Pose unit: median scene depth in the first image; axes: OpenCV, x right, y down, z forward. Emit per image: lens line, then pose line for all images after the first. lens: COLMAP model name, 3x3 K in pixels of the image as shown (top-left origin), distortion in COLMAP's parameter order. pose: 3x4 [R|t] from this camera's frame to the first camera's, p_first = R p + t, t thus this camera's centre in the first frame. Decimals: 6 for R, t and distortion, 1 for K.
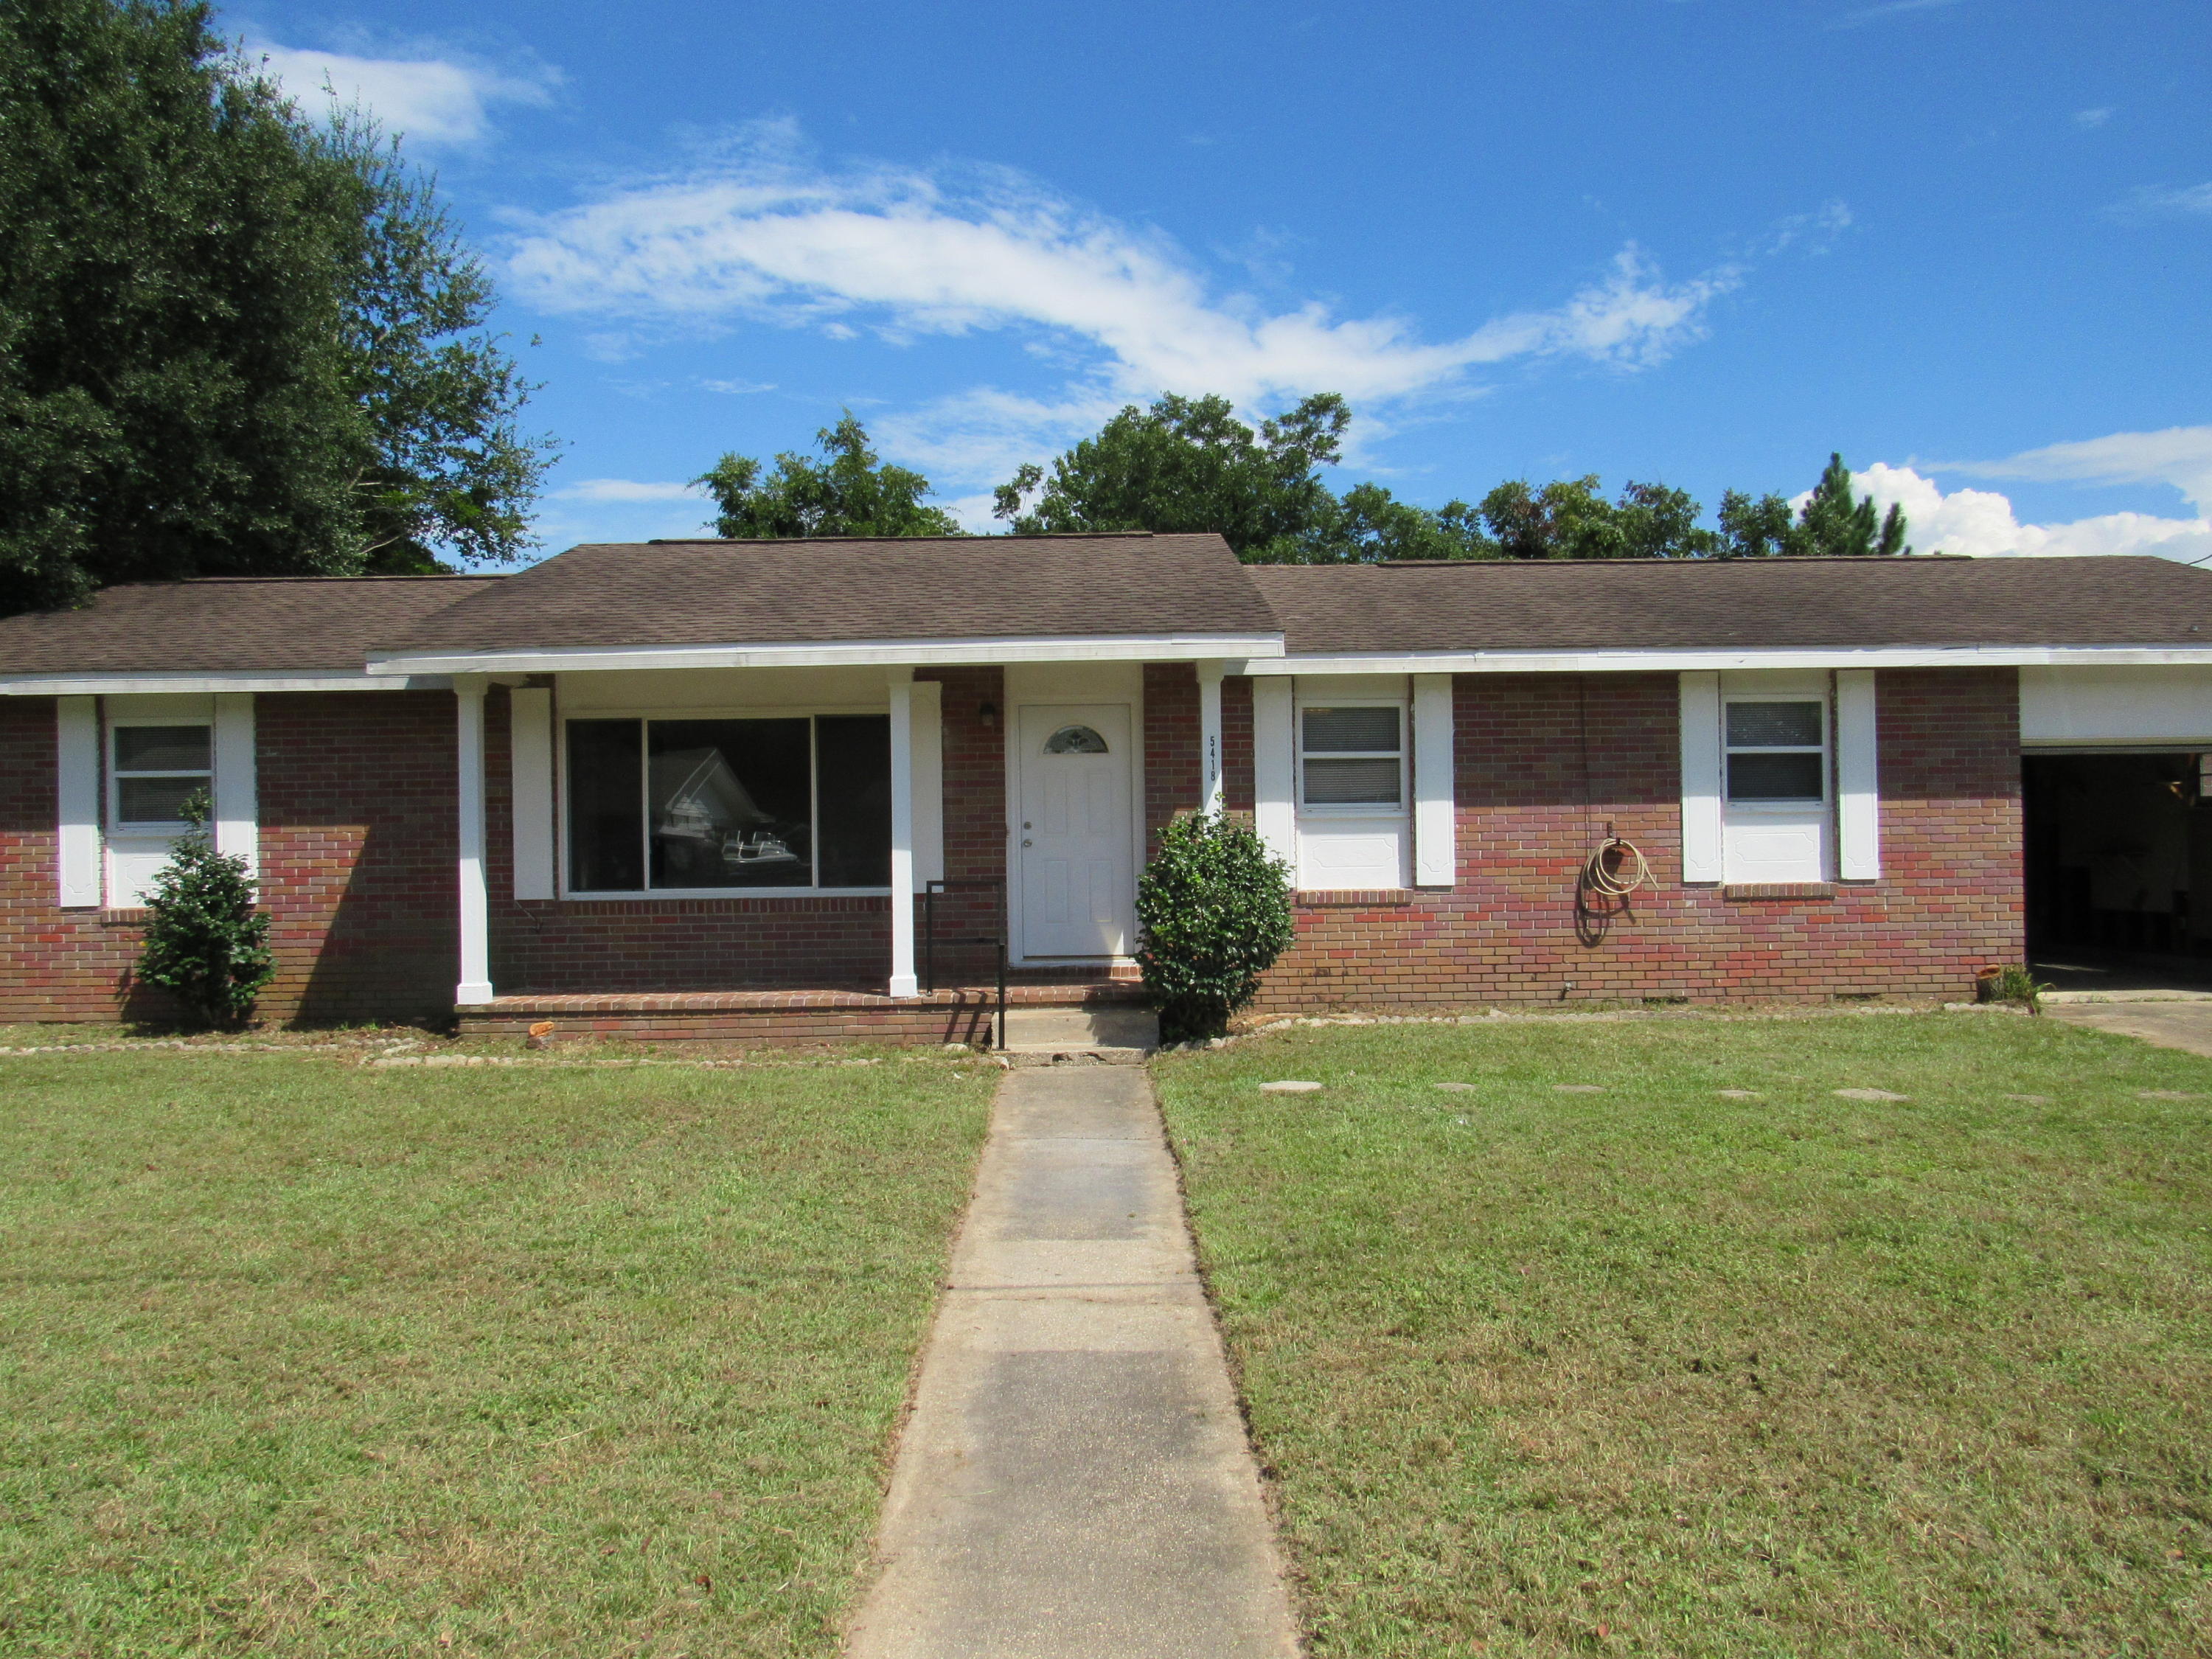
lens RADIAL K [[1590.4, 0, 1093.9], [0, 1590.4, 831.5], [0, 0, 1]] dist [-0.025884, 0.003129]
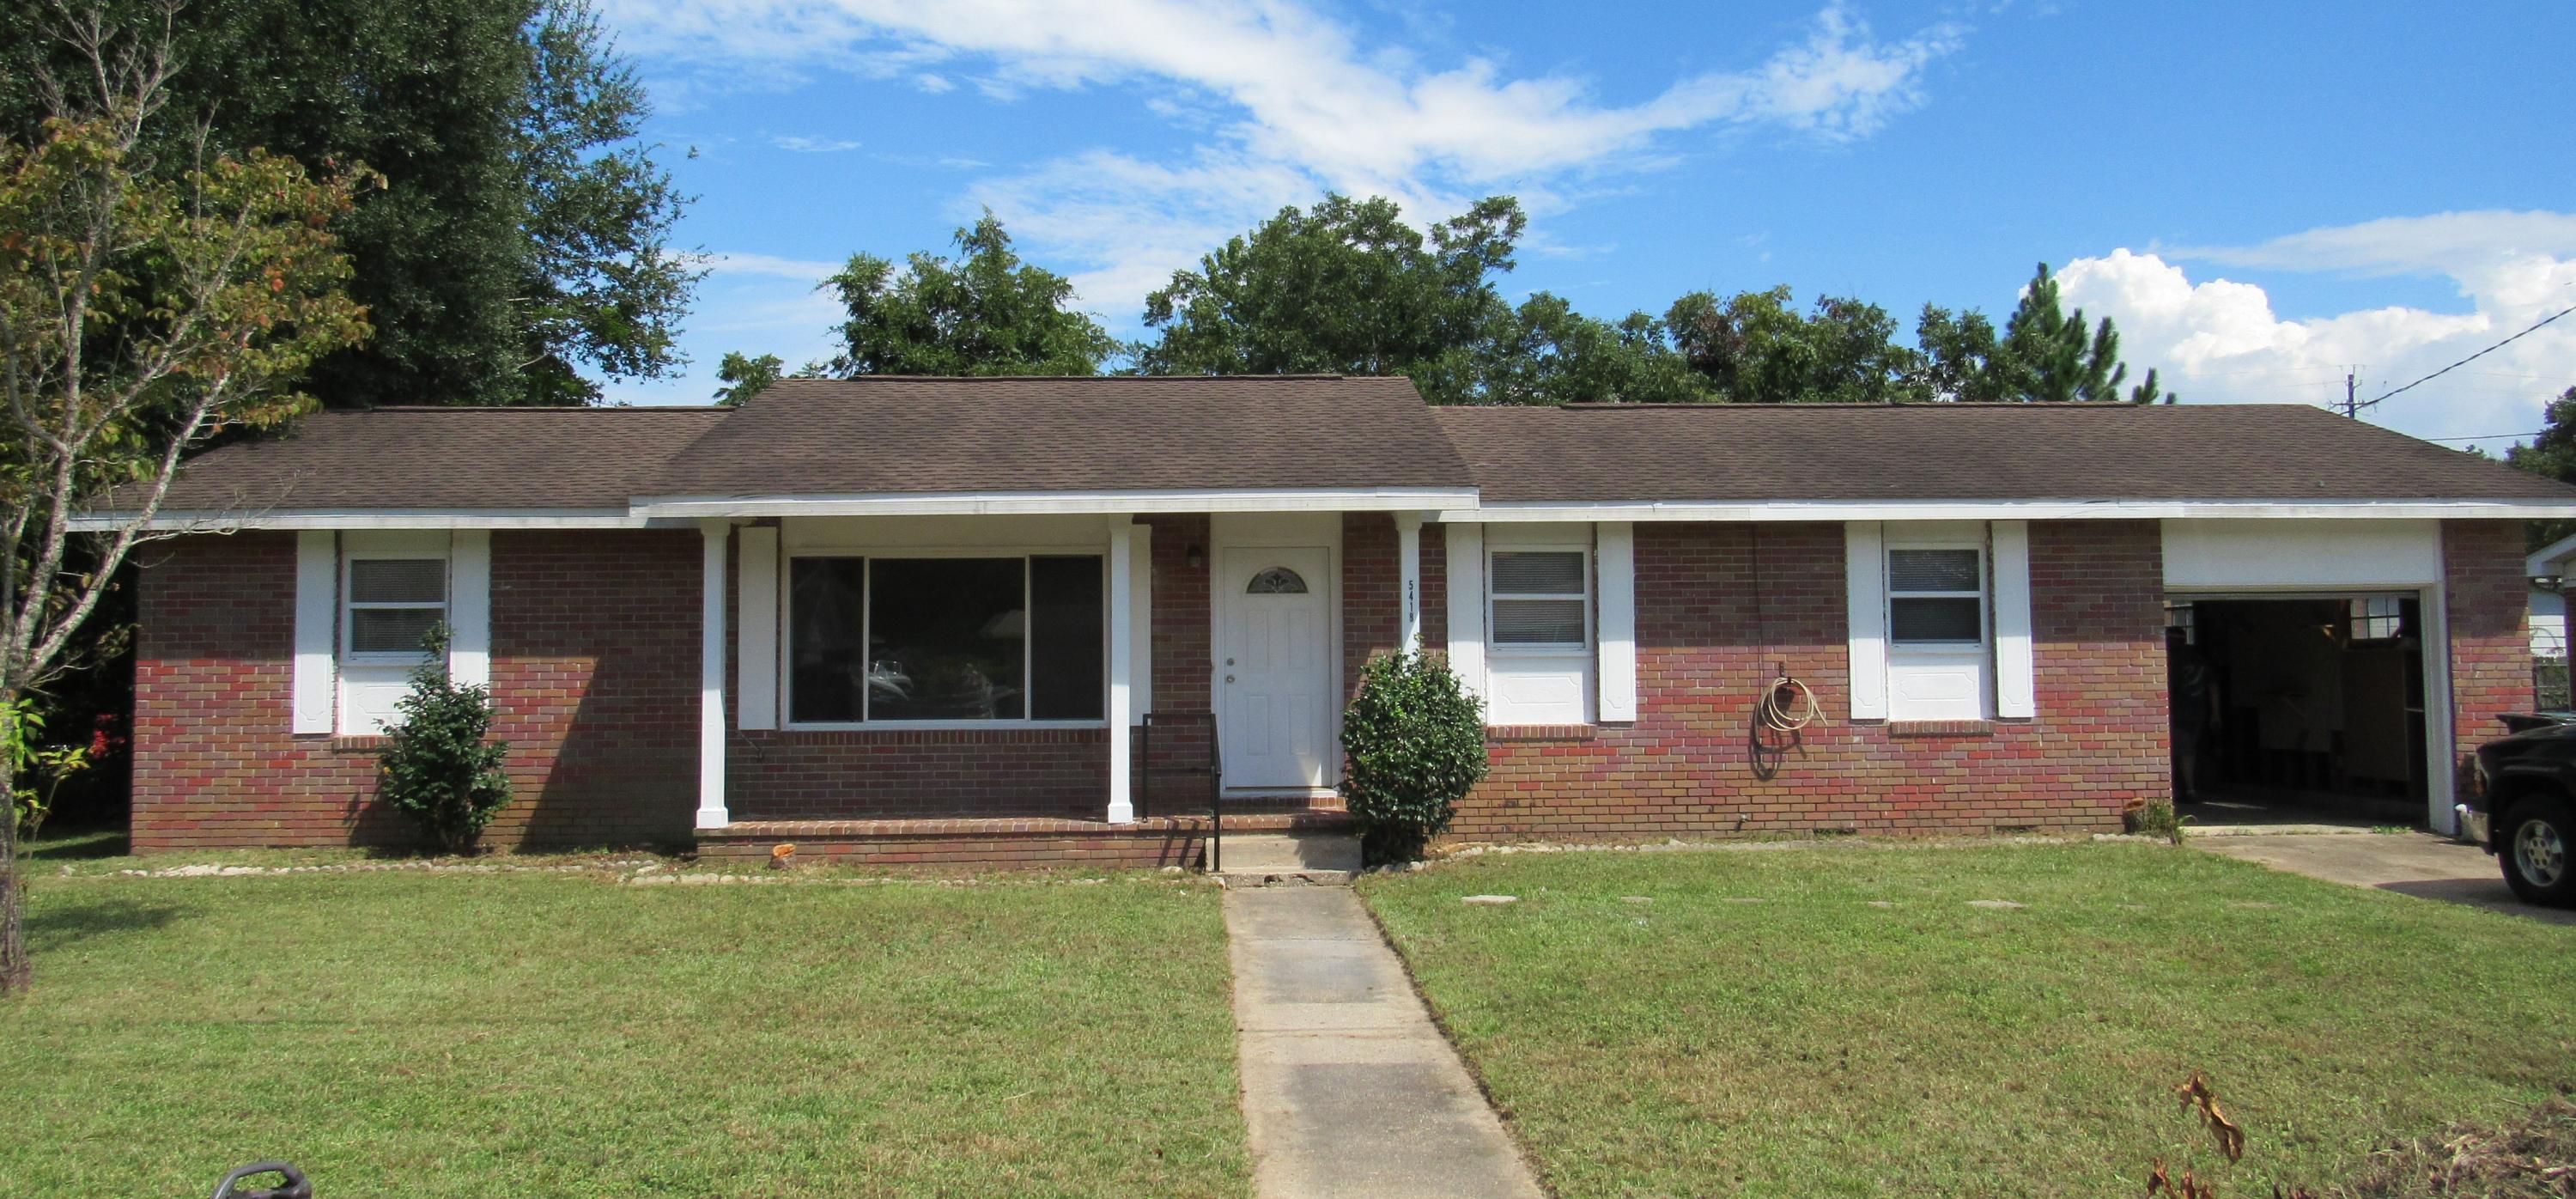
lens RADIAL K [[1852.5, 0, 1279.7], [0, 1852.5, 555.9], [0, 0, 1]] dist [-0.001962, -0.074700]
pose [[0.999488, 0.008351, 0.030876, -0.048464], [-0.006558, 0.998311, -0.057720, -0.003042], [-0.031305, 0.057488, 0.997855, -0.226967]]
